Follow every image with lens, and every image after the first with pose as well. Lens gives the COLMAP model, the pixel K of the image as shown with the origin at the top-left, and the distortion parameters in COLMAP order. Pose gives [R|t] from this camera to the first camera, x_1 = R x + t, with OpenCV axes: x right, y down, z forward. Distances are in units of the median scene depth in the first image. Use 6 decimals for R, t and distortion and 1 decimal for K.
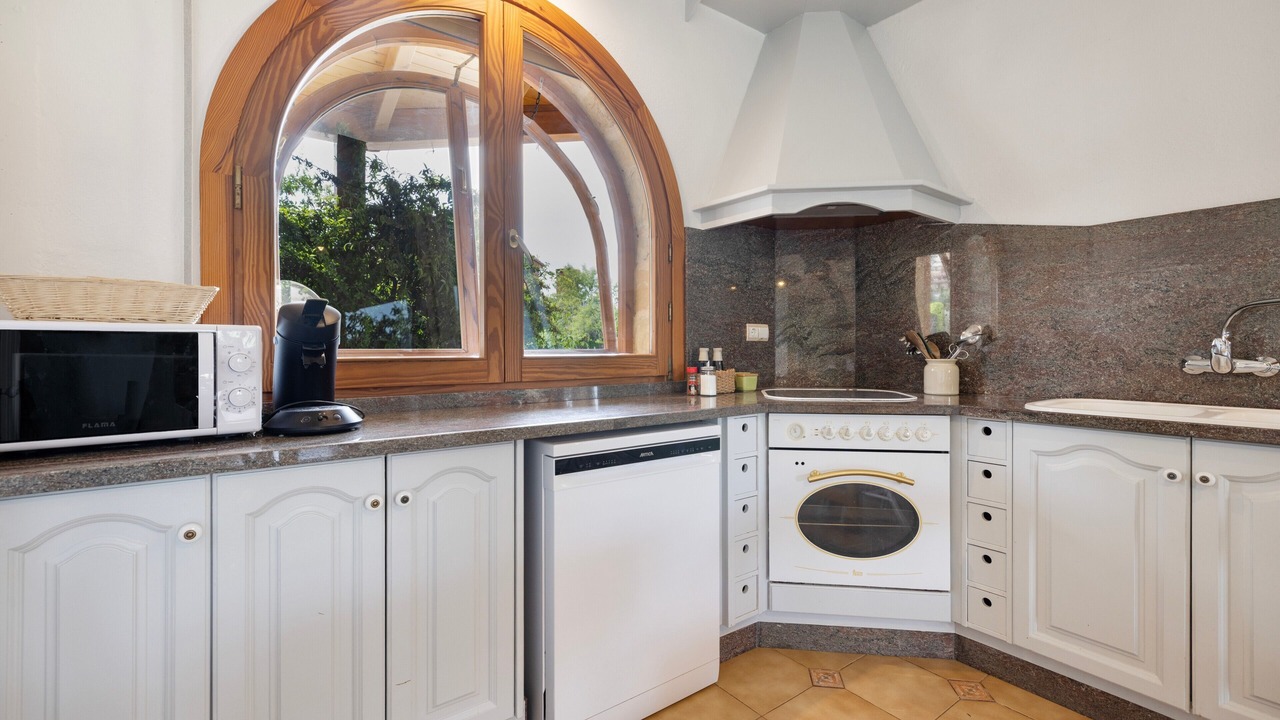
lens RADIAL K [[567.8, 0, 645.7], [0, 567.8, 351.7], [0, 0, 1]] dist [0.000976, 0.000676]
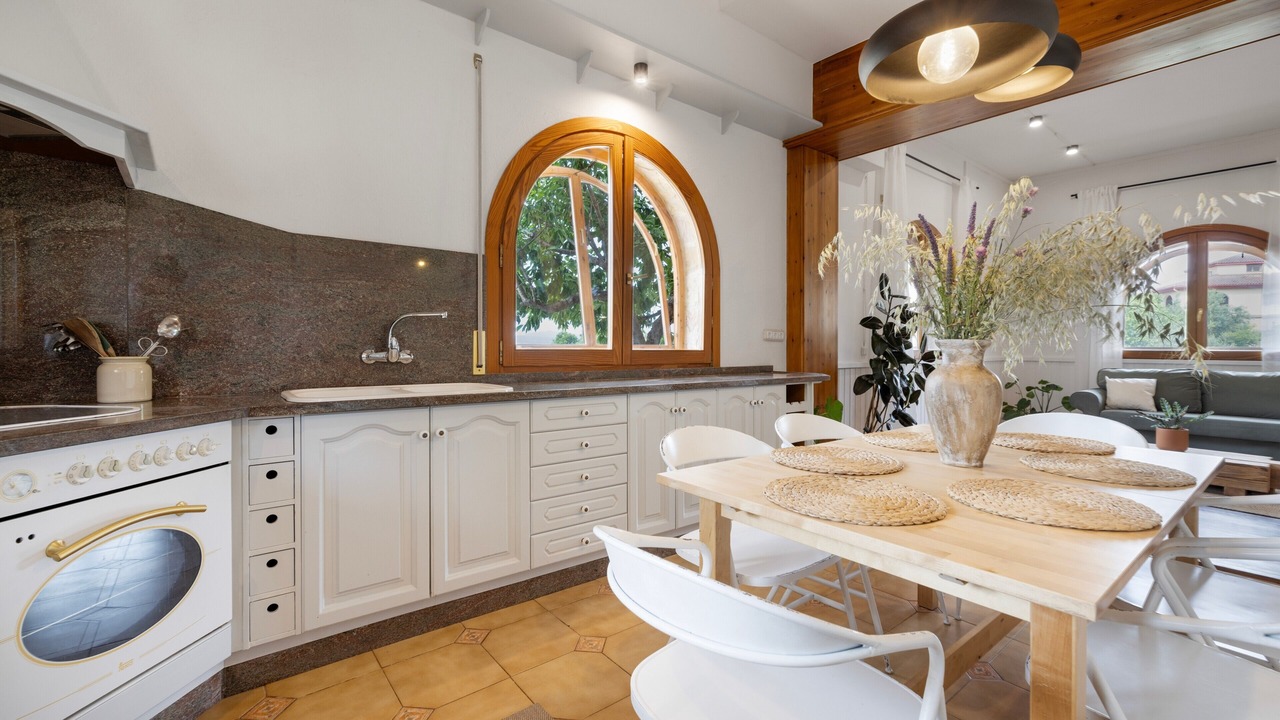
lens RADIAL K [[527.9, 0, 637.5], [0, 527.9, 353.6], [0, 0, 1]] dist [0.004247, -0.000182]
pose [[-0.033441, -0.013633, 0.999348, -0.289780], [0.003480, 0.999899, 0.013757, 0.001227], [-0.999435, 0.003937, -0.033390, 0.388914]]
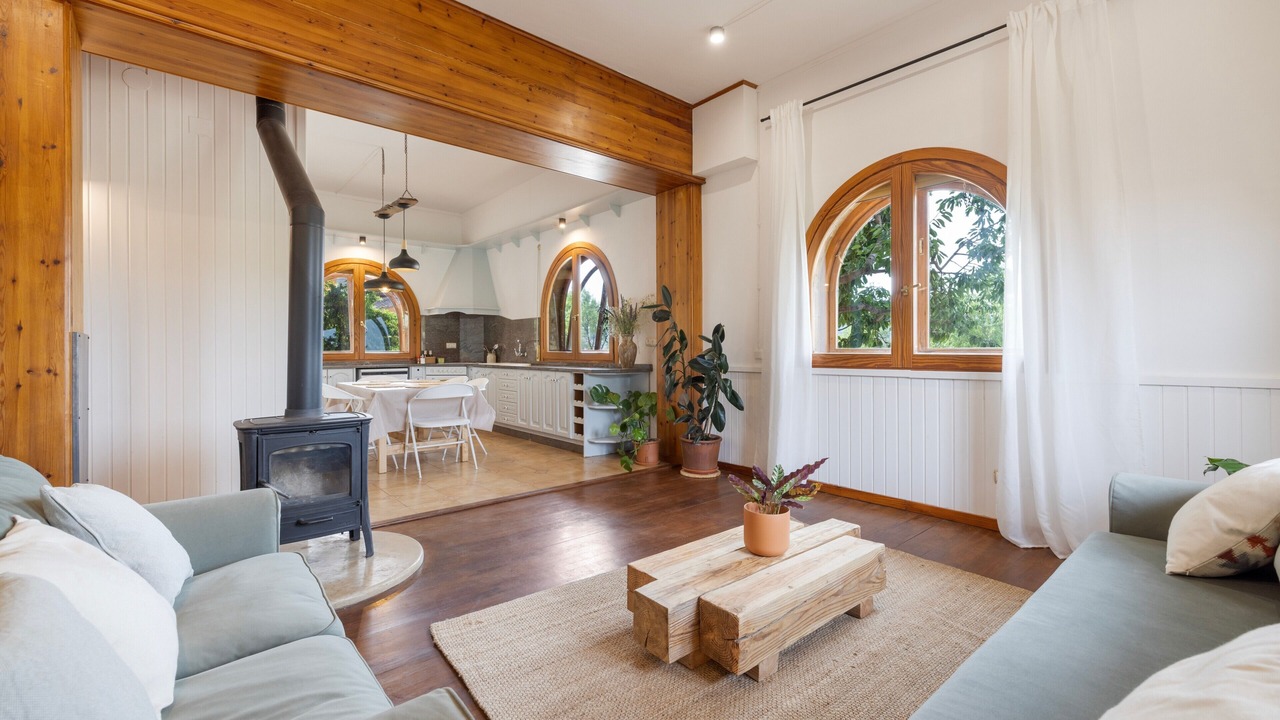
lens RADIAL K [[527.9, 0, 642.1], [0, 527.9, 353.4], [0, 0, 1]] dist [0.004247, -0.000182]
pose [[0.996259, -0.004394, 0.086310, 1.449979], [0.004219, 0.999989, 0.002212, 0.013764], [-0.086319, -0.001840, 0.996266, -2.945721]]
